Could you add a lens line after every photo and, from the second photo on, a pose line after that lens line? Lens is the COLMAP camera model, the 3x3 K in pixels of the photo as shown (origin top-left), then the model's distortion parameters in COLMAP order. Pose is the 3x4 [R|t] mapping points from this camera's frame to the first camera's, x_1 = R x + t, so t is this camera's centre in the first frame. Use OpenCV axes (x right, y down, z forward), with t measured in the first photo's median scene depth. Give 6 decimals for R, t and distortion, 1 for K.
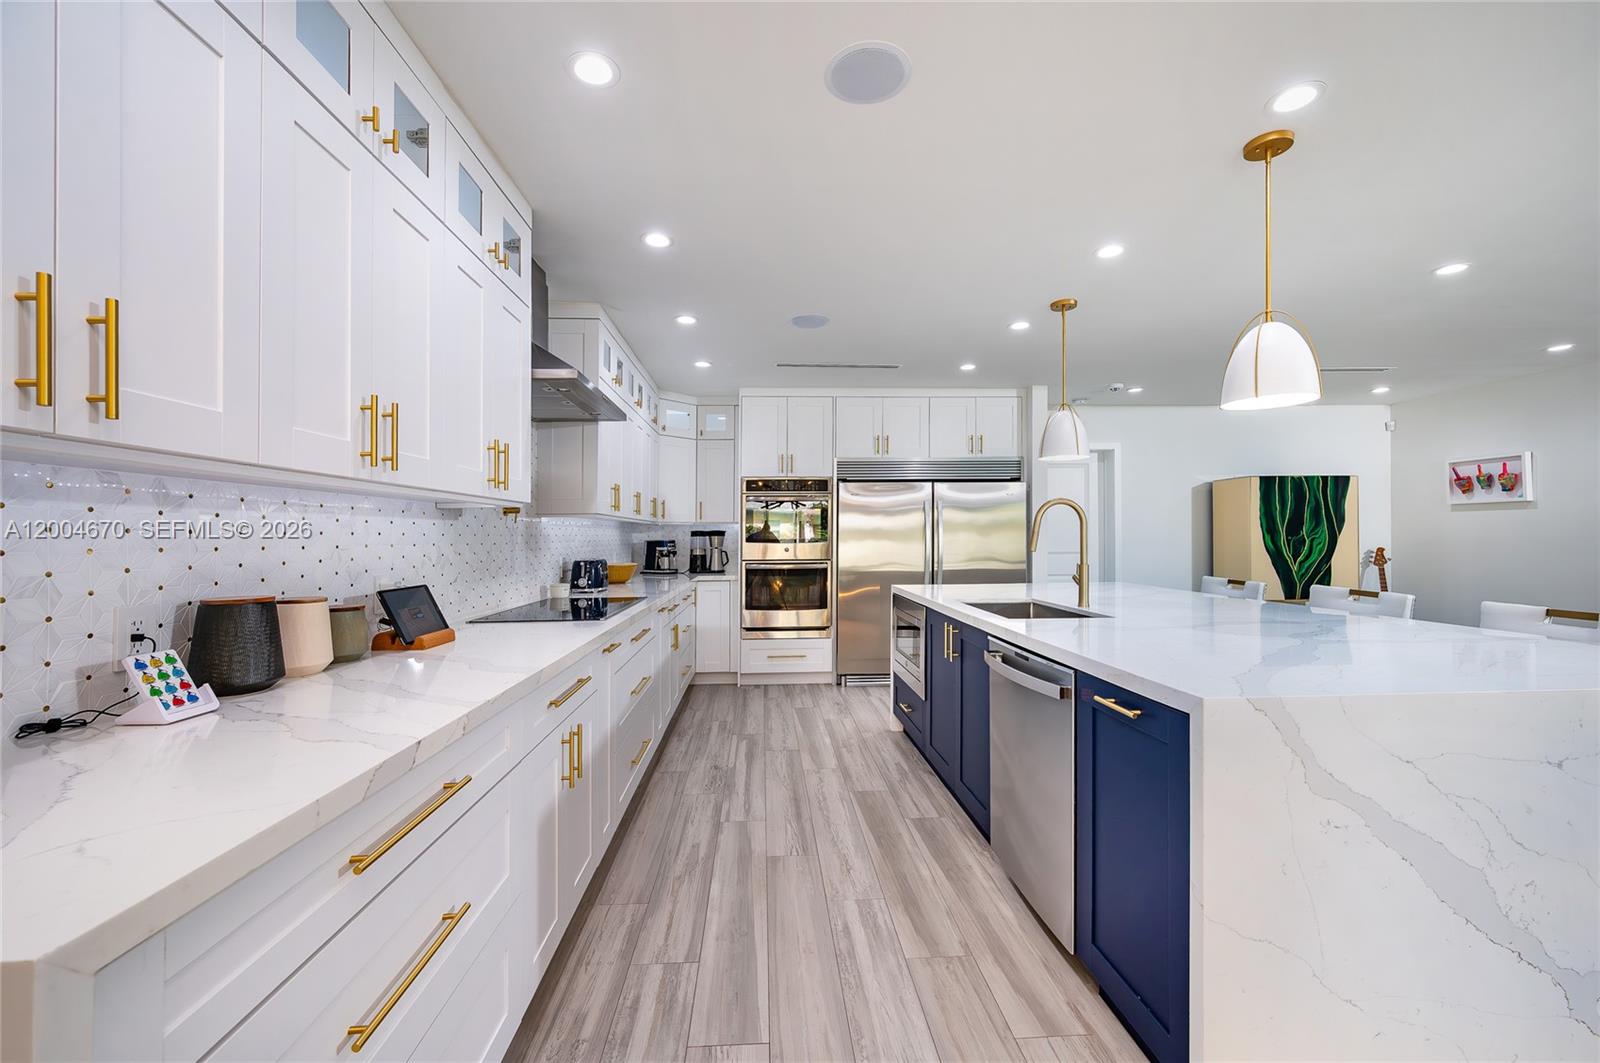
lens RADIAL K [[638.0, 0, 798.2], [0, 638.0, 532.2], [0, 0, 1]] dist [0.000171, 0.000119]
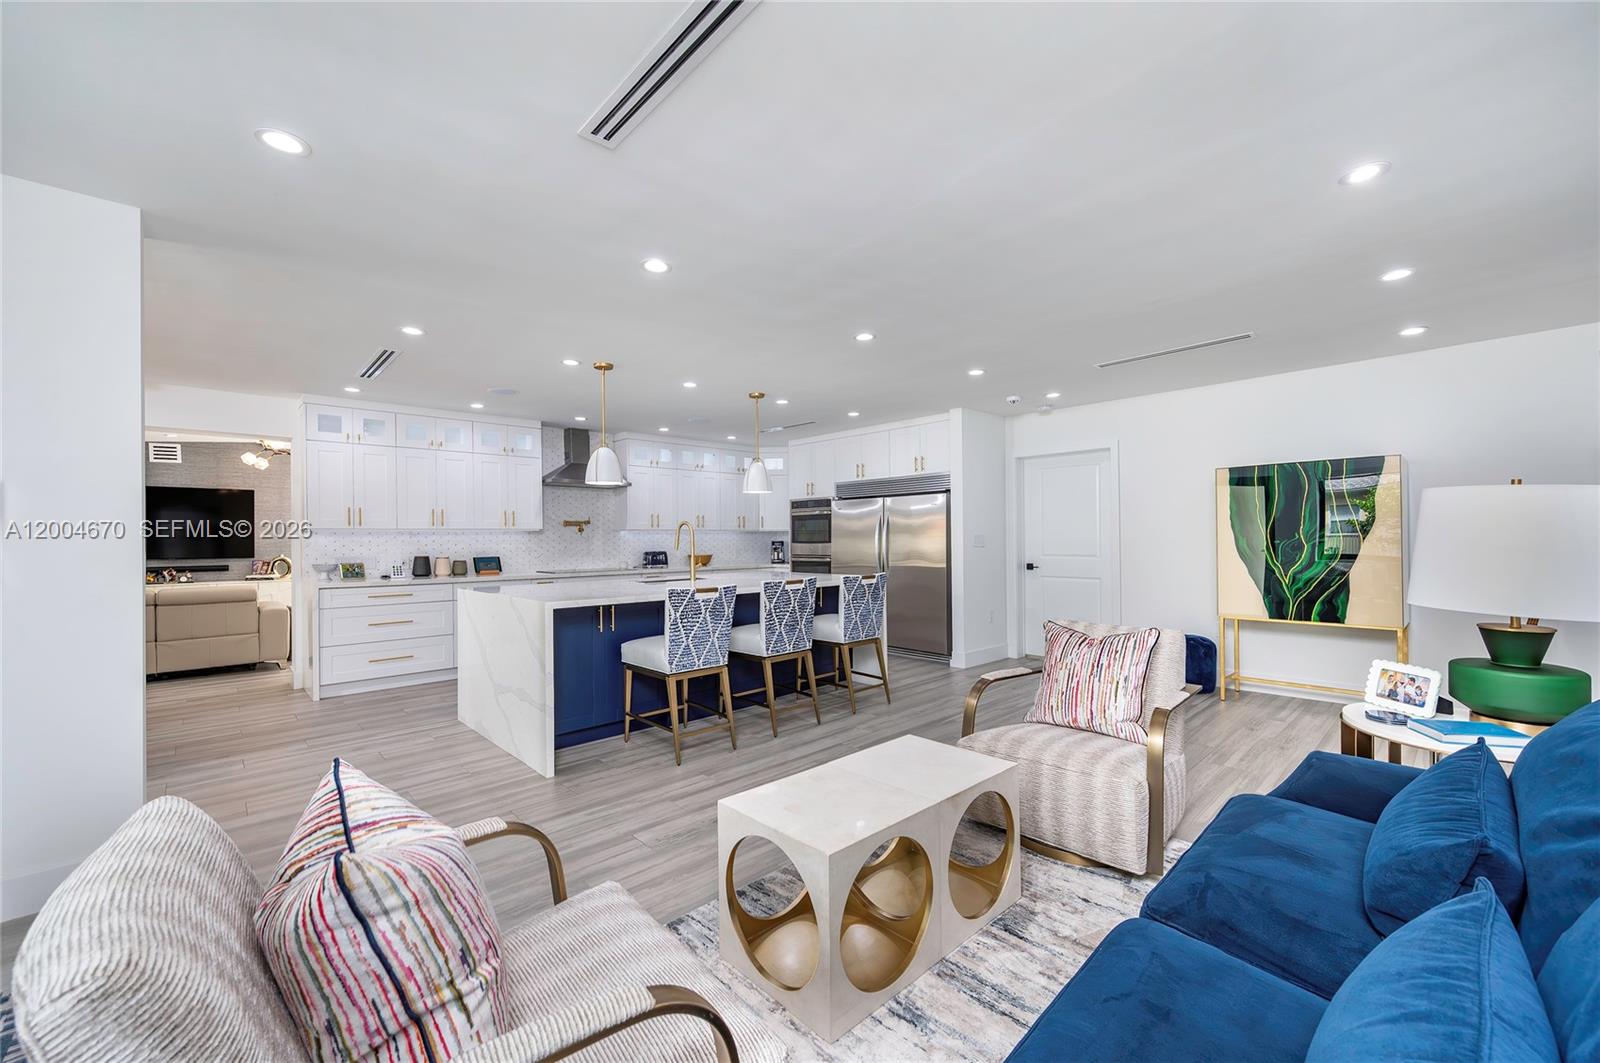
lens RADIAL K [[657.7, 0, 781.5], [0, 657.7, 533.1], [0, 0, 1]] dist [-0.002058, -0.000028]
pose [[0.627191, -0.005014, -0.778849, 1.470760], [0.012486, 0.999916, 0.003617, -0.017865], [0.778765, -0.011994, 0.627201, 0.010284]]
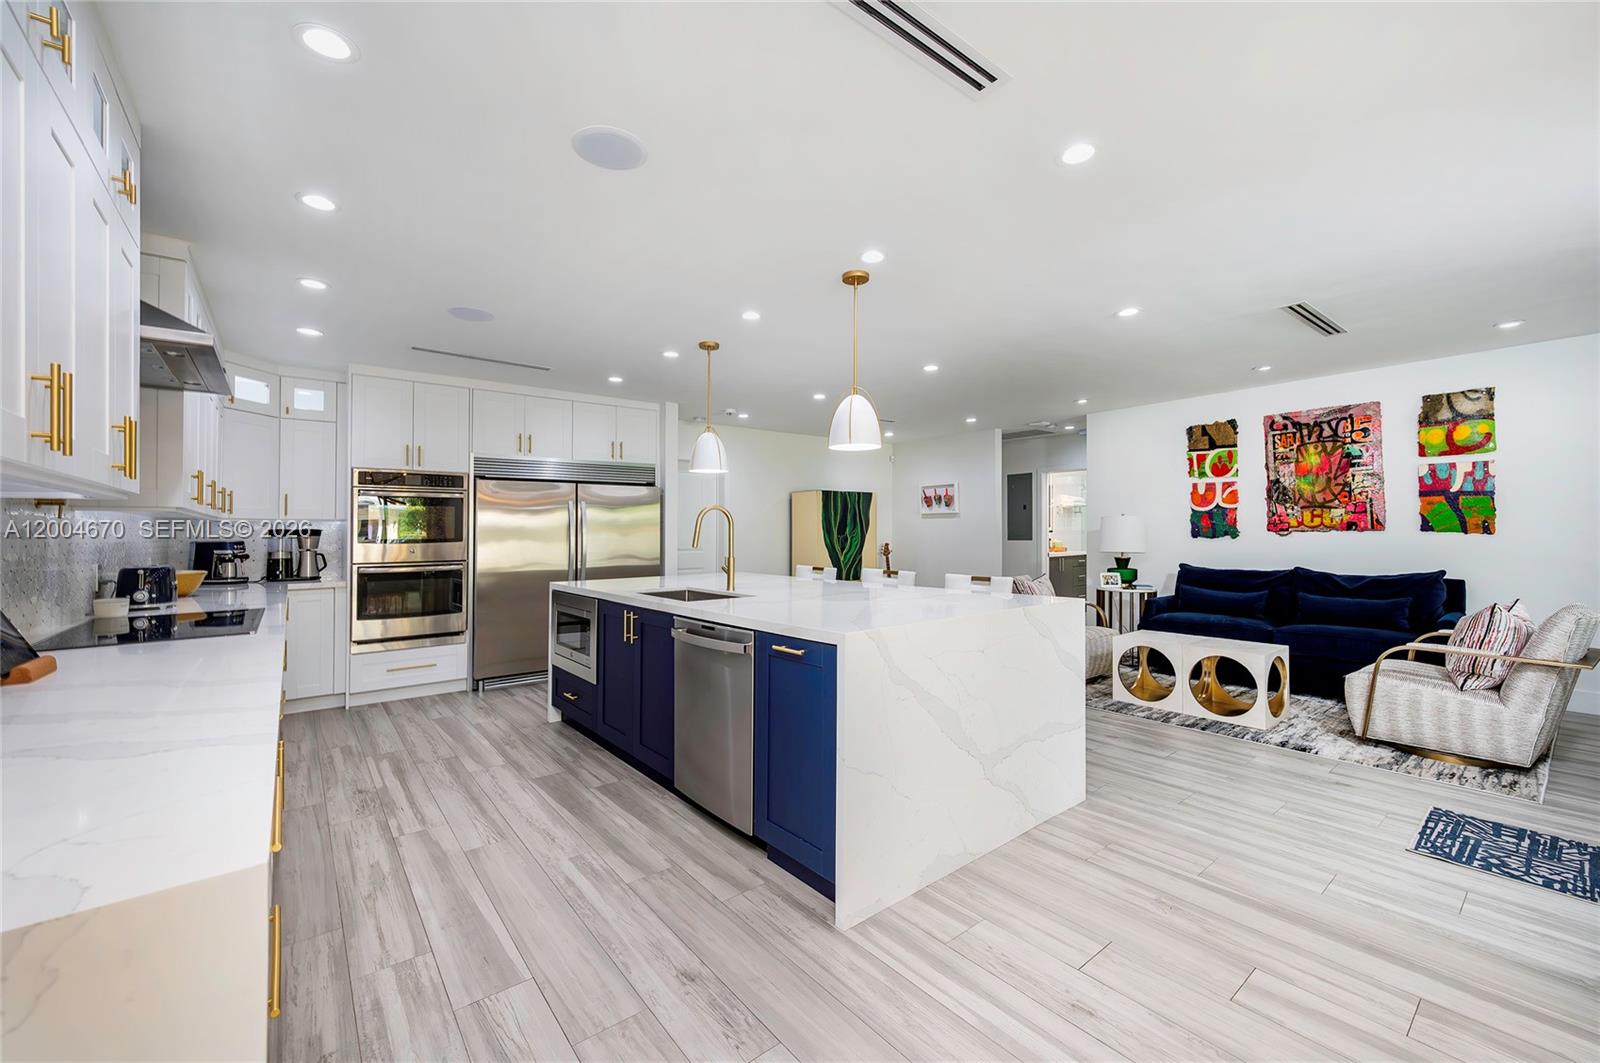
lens RADIAL K [[631.3, 0, 807.3], [0, 631.3, 543.7], [0, 0, 1]] dist [0.000046, -0.000161]
pose [[0.807908, -0.008512, 0.589247, -0.112425], [-0.002782, 0.999829, 0.018259, -0.000250], [-0.589302, -0.016391, 0.807746, -0.070641]]
